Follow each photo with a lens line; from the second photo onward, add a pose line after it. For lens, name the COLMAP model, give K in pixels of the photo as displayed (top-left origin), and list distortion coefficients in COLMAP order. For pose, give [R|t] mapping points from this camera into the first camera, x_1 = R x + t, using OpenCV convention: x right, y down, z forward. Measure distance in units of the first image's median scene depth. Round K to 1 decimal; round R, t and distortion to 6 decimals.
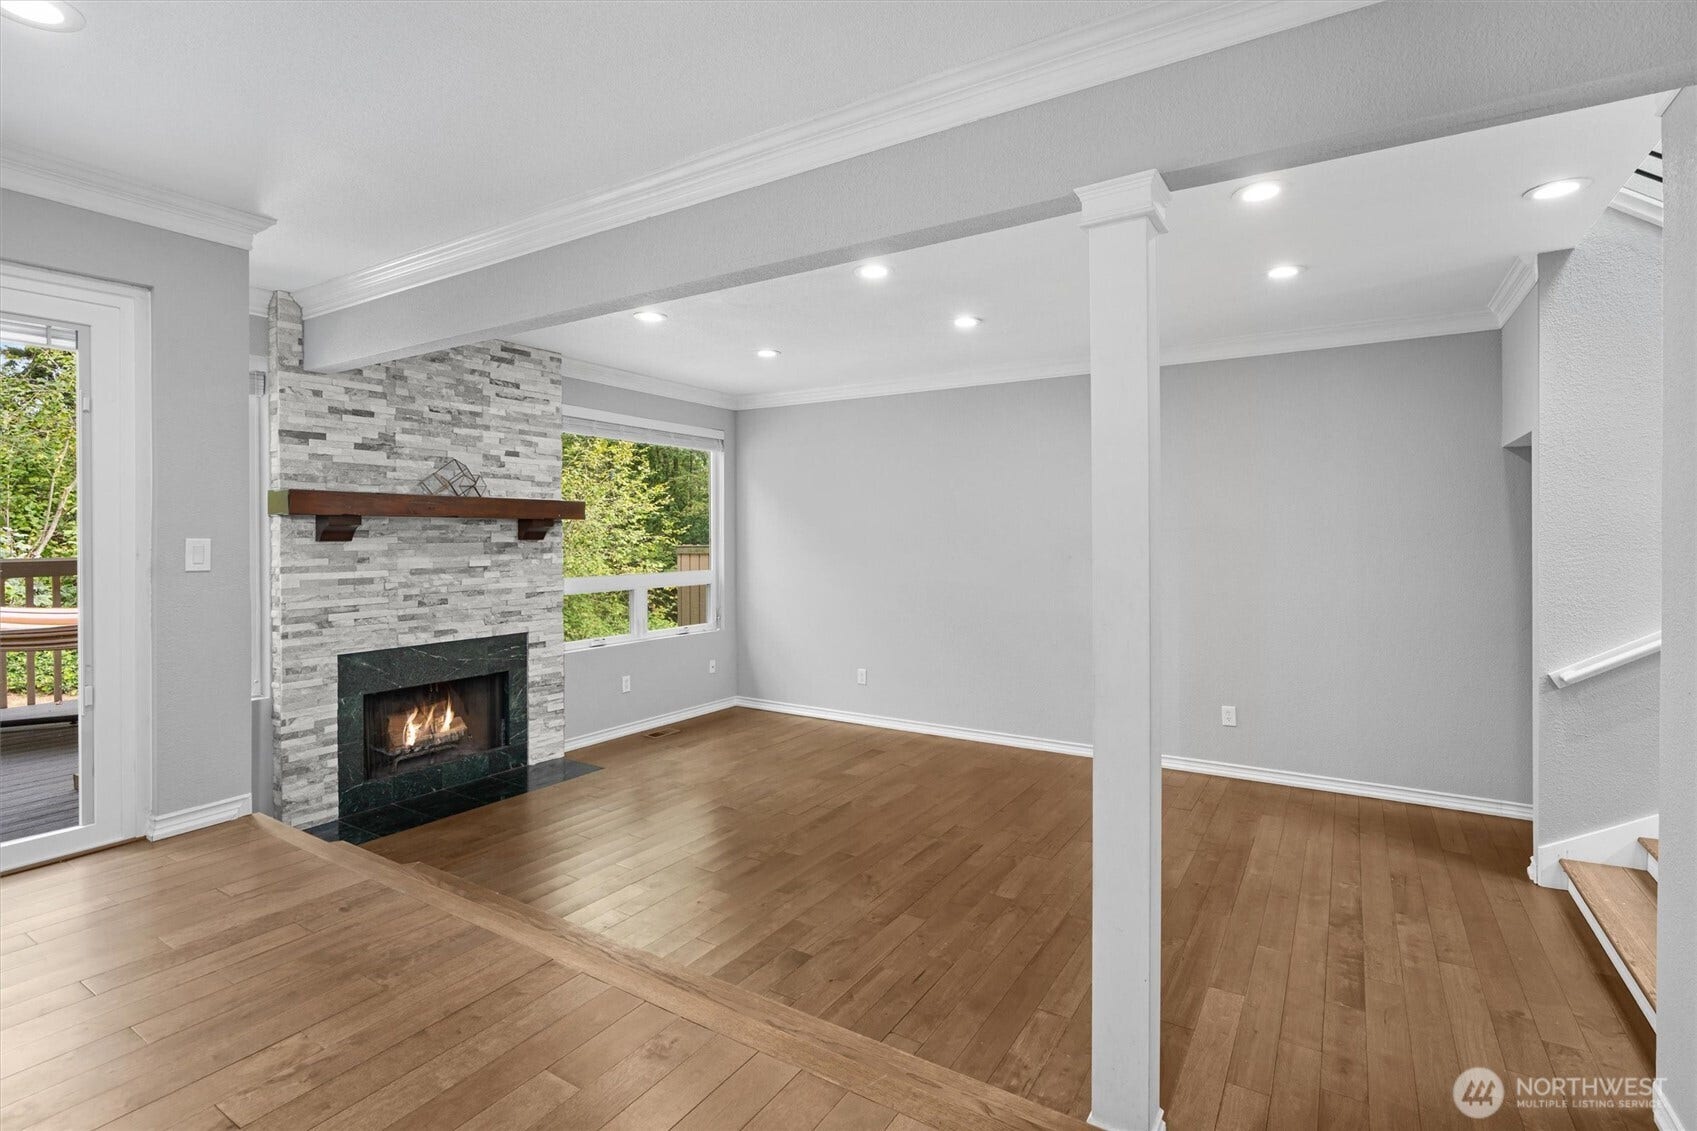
lens RADIAL K [[794.6, 0, 854.1], [0, 794.6, 542.7], [0, 0, 1]] dist [-0.000908, 0.000252]
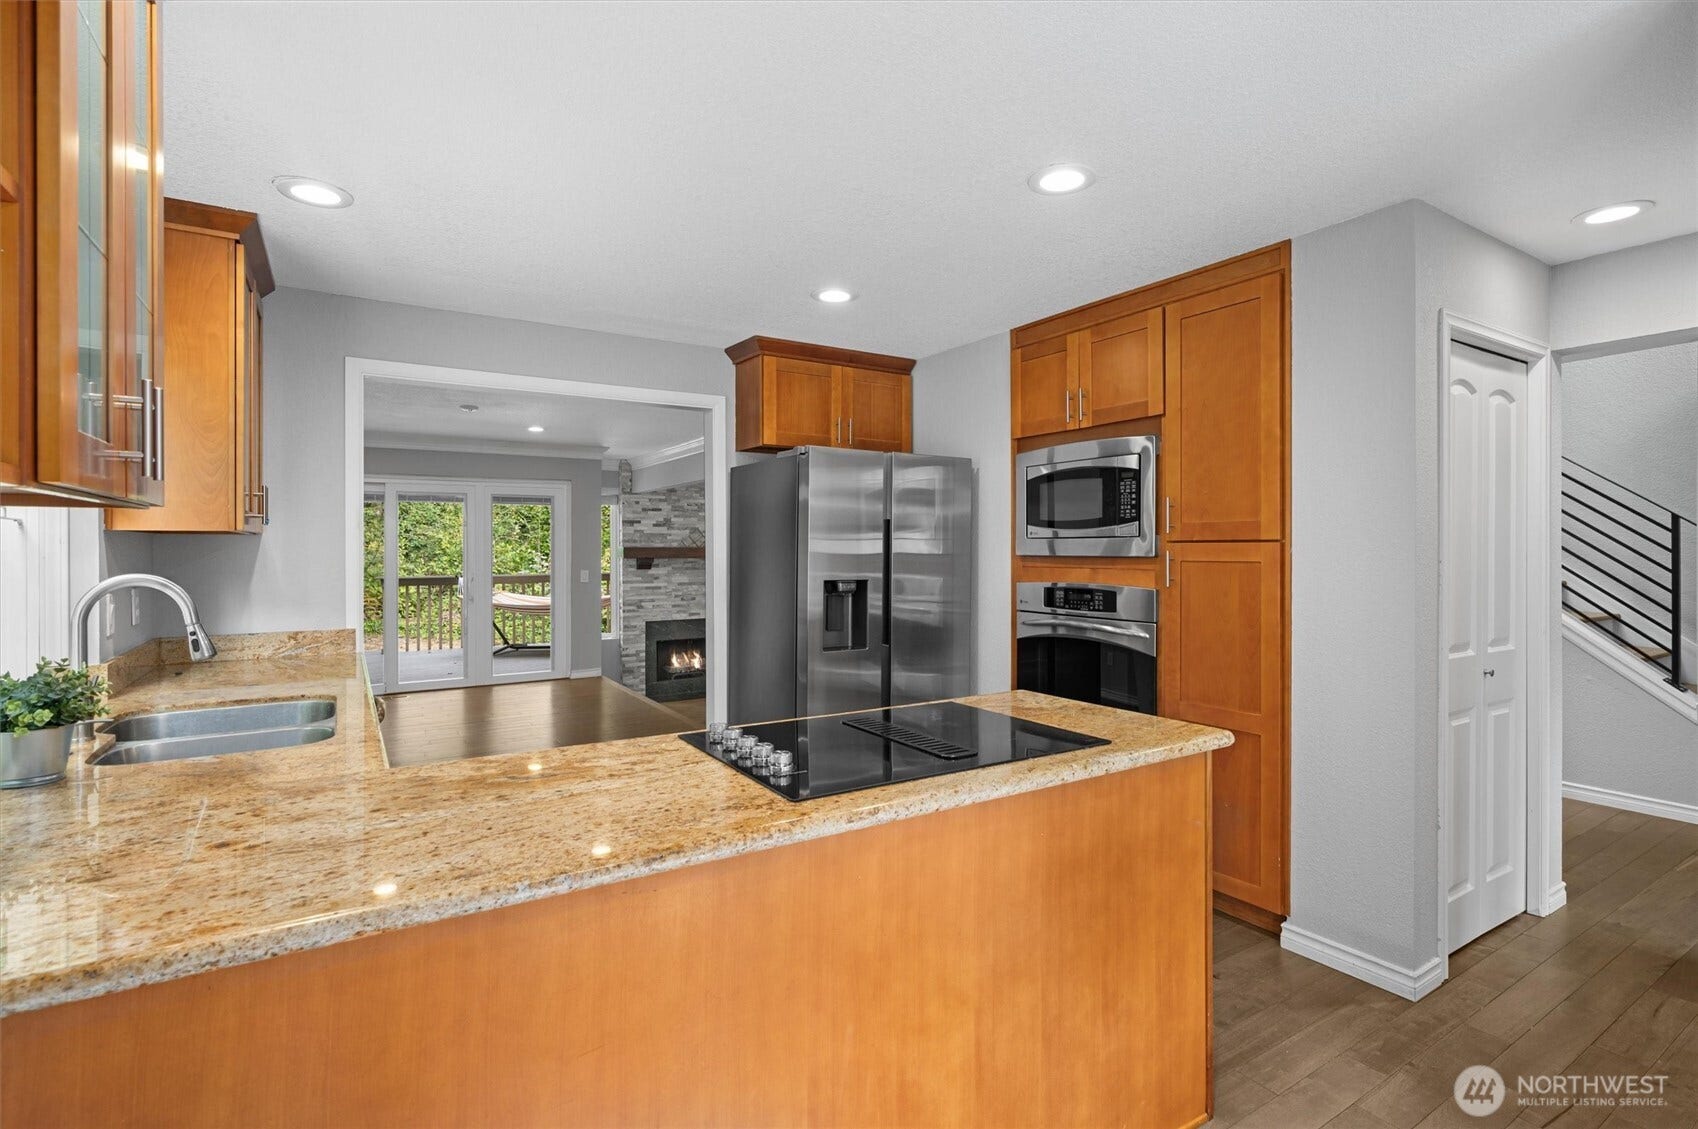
lens RADIAL K [[795.1, 0, 846.5], [0, 795.1, 562.5], [0, 0, 1]] dist [-0.000908, 0.000252]
pose [[0.897103, 0.003136, -0.441810, 0.814926], [-0.003815, 0.999993, -0.000649, -0.021366], [0.441804, 0.002268, 0.897109, -0.721210]]
